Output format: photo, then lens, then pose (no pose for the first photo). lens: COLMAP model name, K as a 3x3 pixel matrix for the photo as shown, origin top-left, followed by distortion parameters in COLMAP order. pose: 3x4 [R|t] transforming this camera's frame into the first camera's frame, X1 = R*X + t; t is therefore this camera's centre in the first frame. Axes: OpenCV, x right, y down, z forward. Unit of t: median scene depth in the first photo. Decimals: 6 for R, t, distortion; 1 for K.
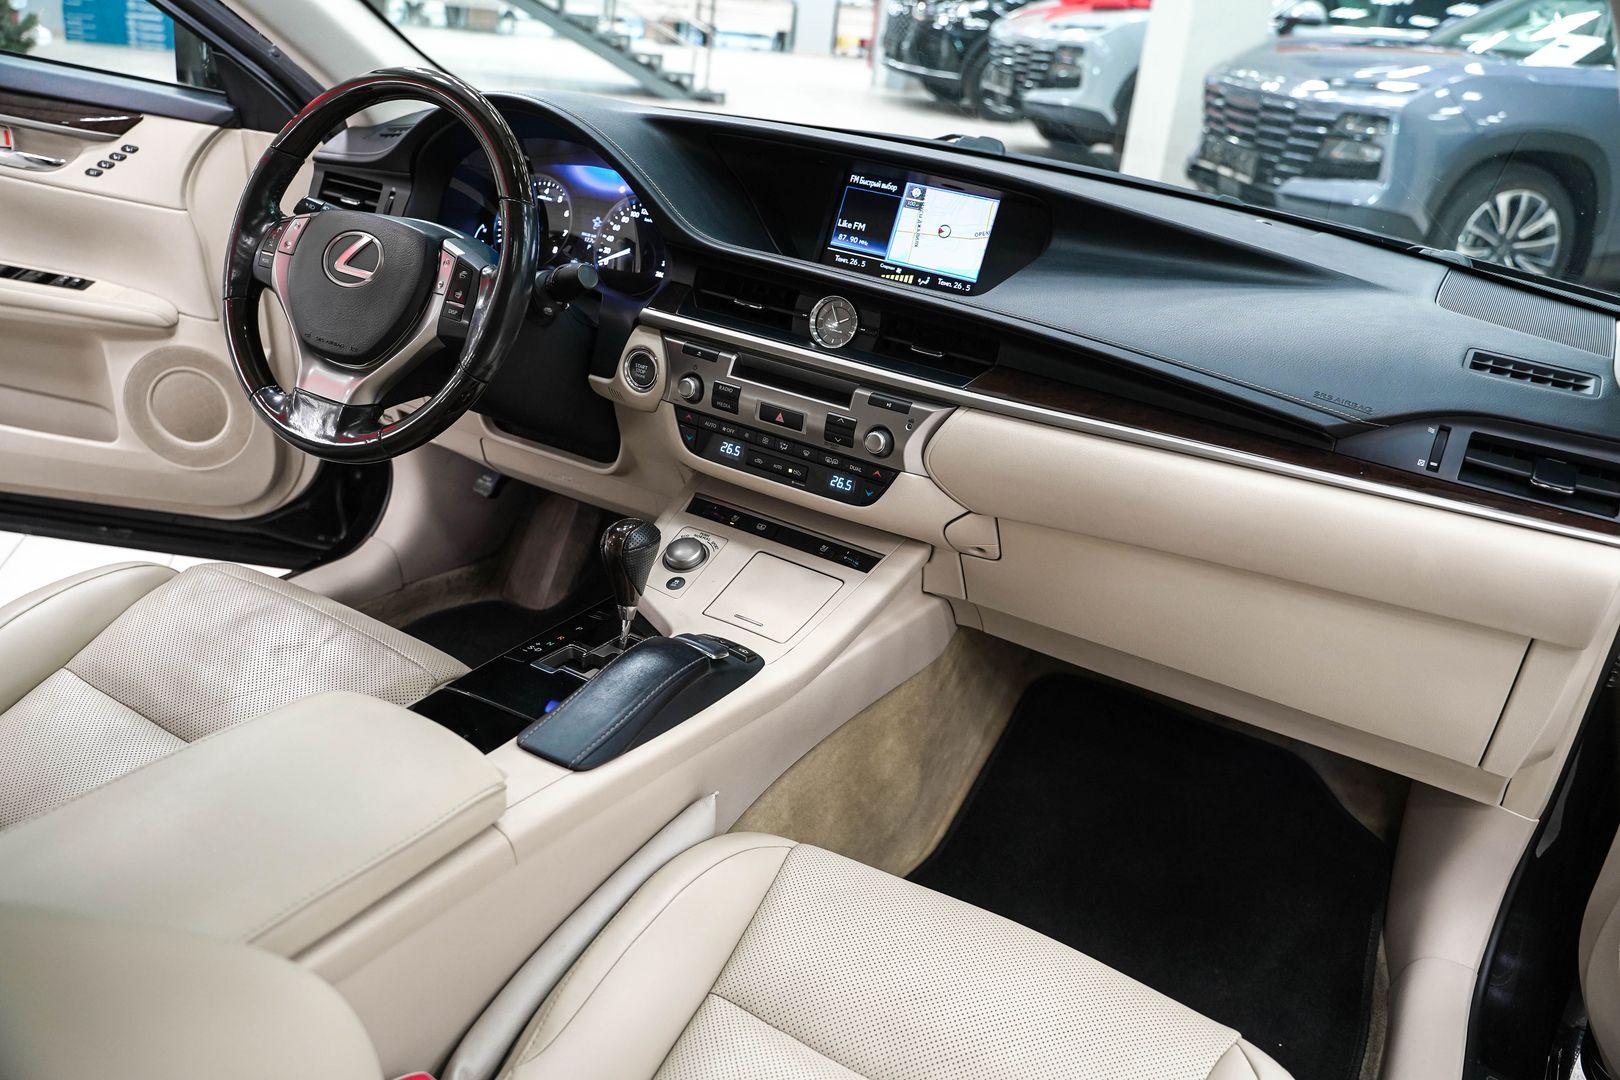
lens RADIAL K [[1305.9, 0, 861.5], [0, 1305.9, 527.6], [0, 0, 1]] dist [-0.116678, 0.085795]
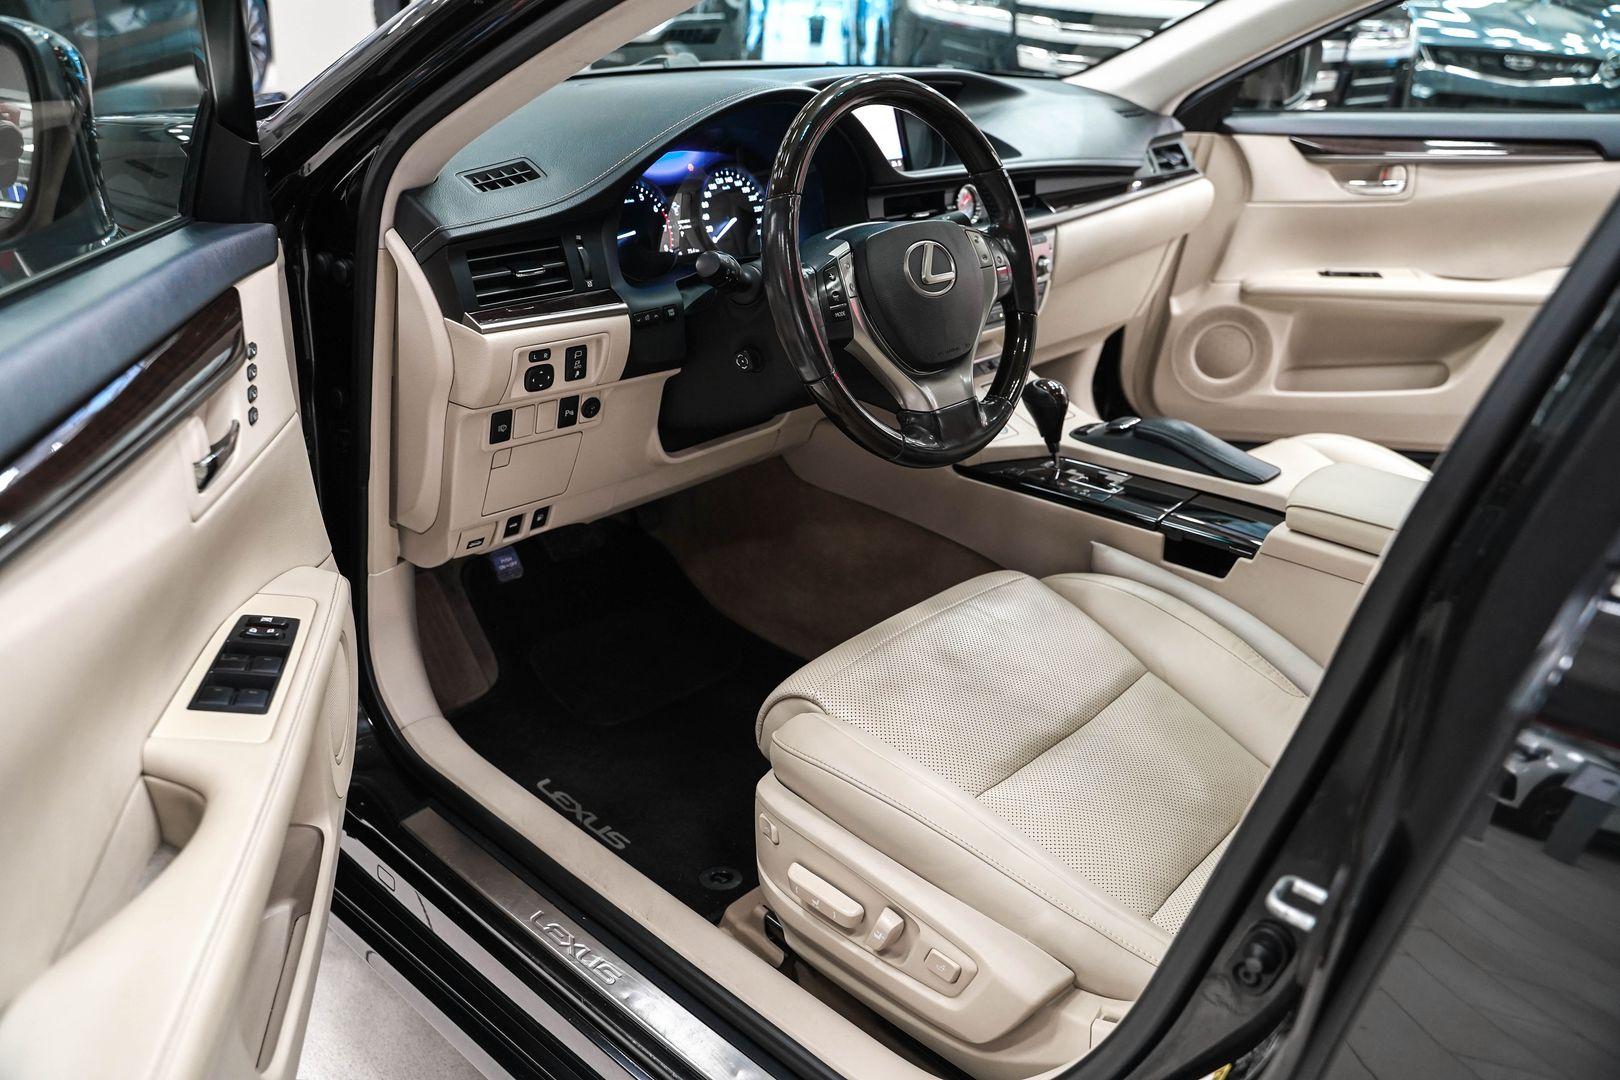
lens RADIAL K [[1305.9, 0, 799.5], [0, 1305.9, 542.8], [0, 0, 1]] dist [-0.116678, 0.085795]
pose [[0.255949, -0.497978, 0.828558, -1.201237], [0.358194, 0.844952, 0.397182, -0.406866], [-0.897879, 0.195126, 0.394638, 0.626432]]
